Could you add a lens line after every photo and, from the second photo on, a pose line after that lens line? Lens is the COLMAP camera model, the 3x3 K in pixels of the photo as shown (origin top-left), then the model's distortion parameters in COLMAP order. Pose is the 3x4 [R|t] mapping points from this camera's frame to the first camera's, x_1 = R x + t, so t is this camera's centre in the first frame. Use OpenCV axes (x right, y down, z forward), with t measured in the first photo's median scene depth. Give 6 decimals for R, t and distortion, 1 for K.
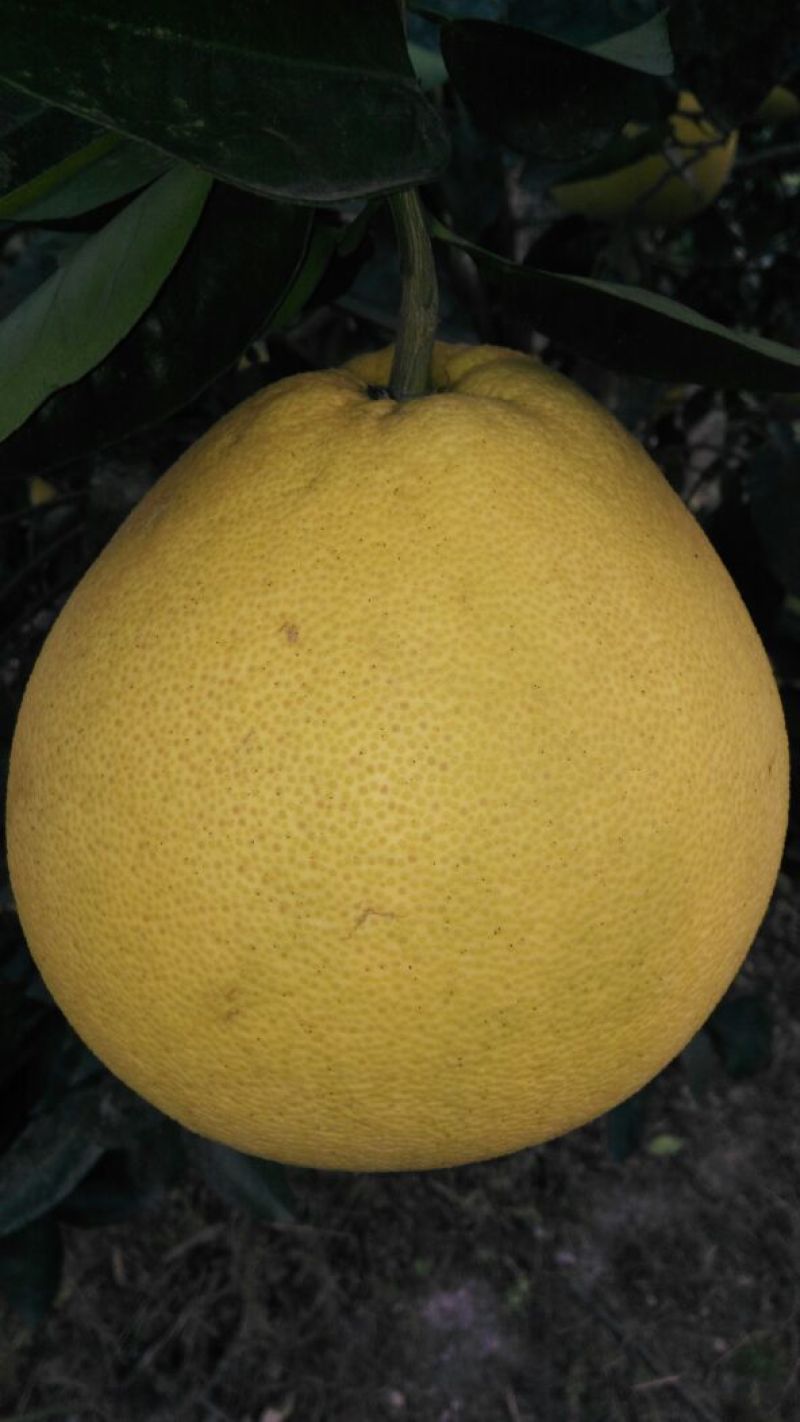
lens RADIAL K [[1167.8, 0, 401.9], [0, 1167.8, 707.4], [0, 0, 1]] dist [0.077824, -0.126468]
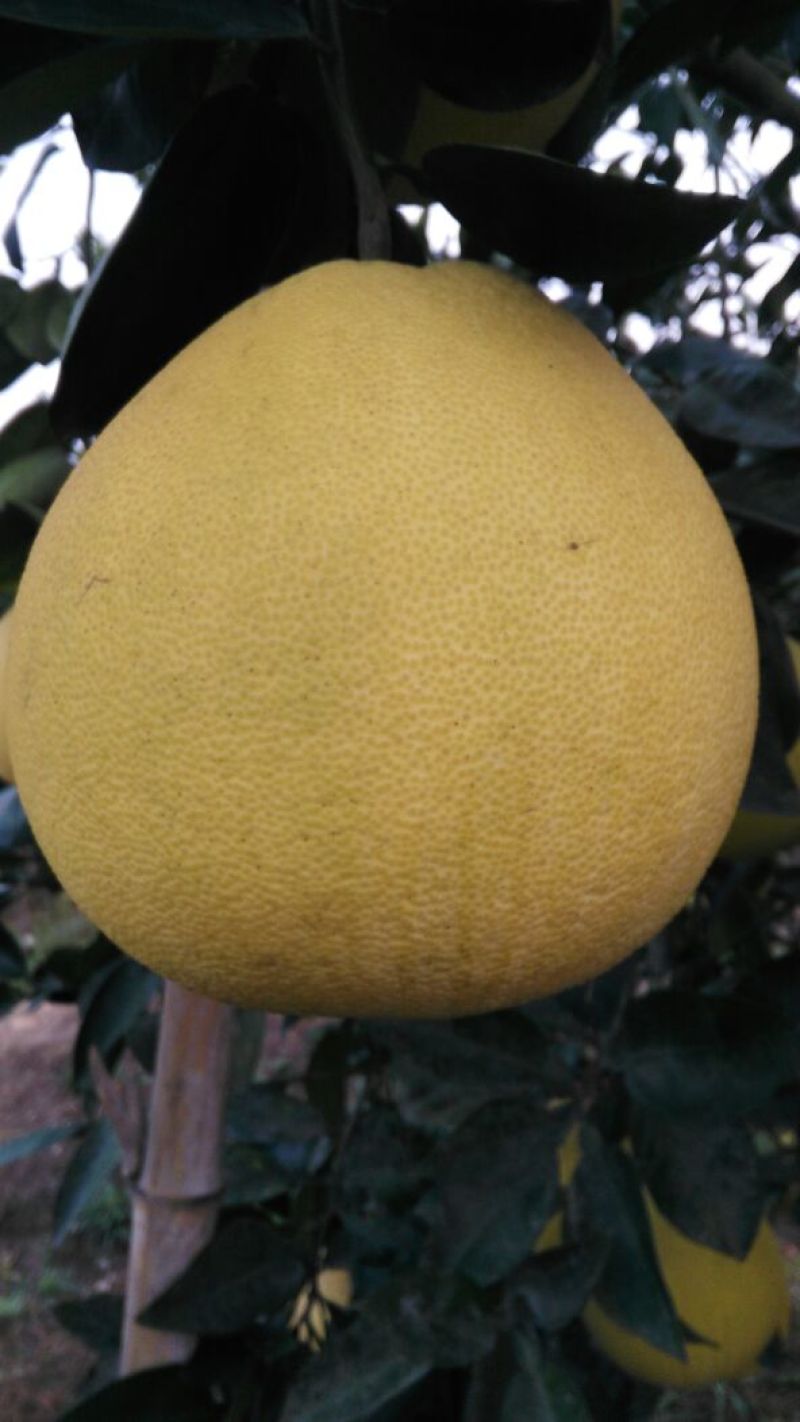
lens RADIAL K [[1167.8, 0, 389.8], [0, 1167.8, 719.2], [0, 0, 1]] dist [0.077824, -0.126468]
pose [[0.816637, 0.014792, -0.576962, 0.832924], [-0.221421, 0.931207, -0.289526, 0.544961], [0.532989, 0.364189, 0.763734, 0.311307]]
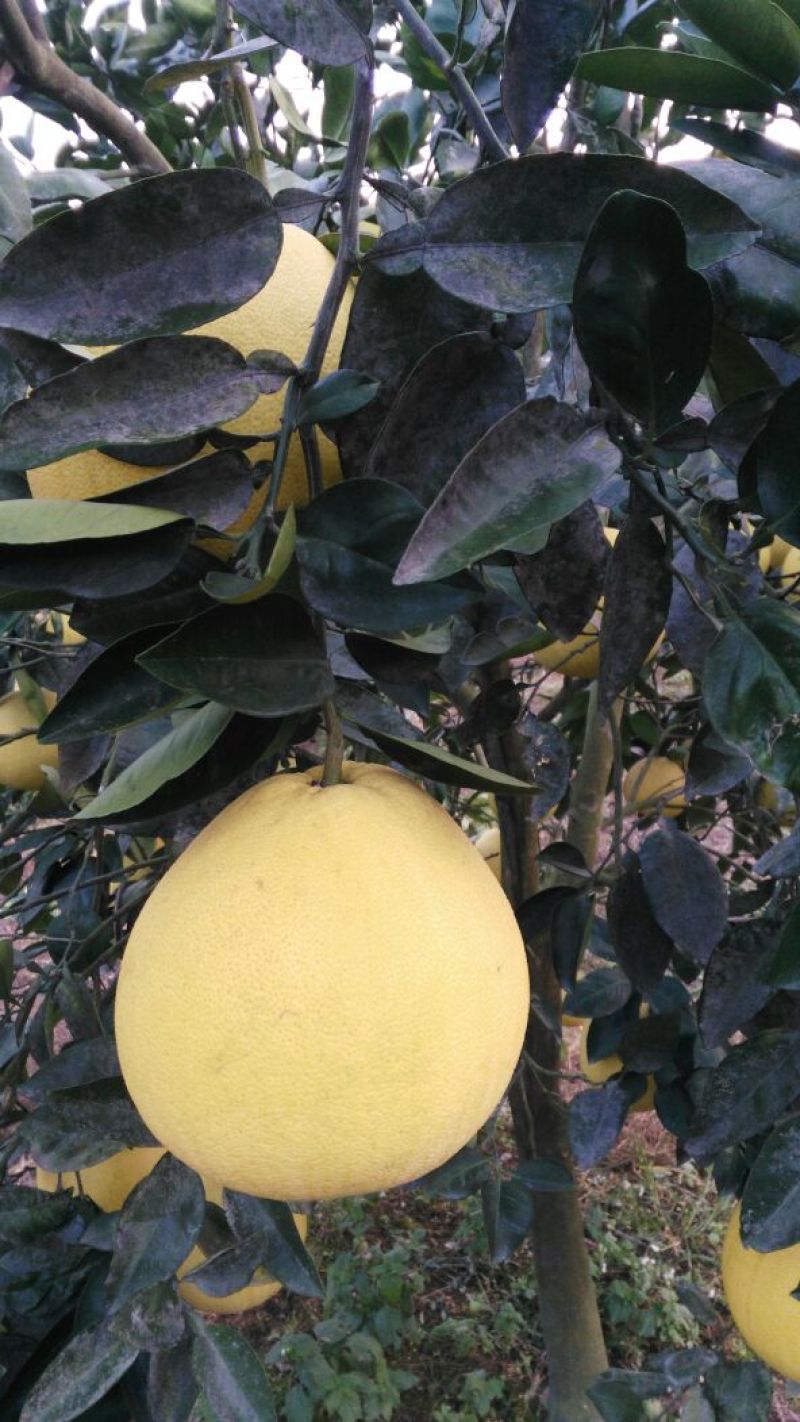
lens RADIAL K [[1167.8, 0, 388.3], [0, 1167.8, 714.9], [0, 0, 1]] dist [0.077824, -0.126468]
pose [[0.997488, 0.015225, -0.069181, 0.291153], [-0.037109, 0.944207, -0.327256, 0.343639], [0.060339, 0.329001, 0.942400, -1.165577]]
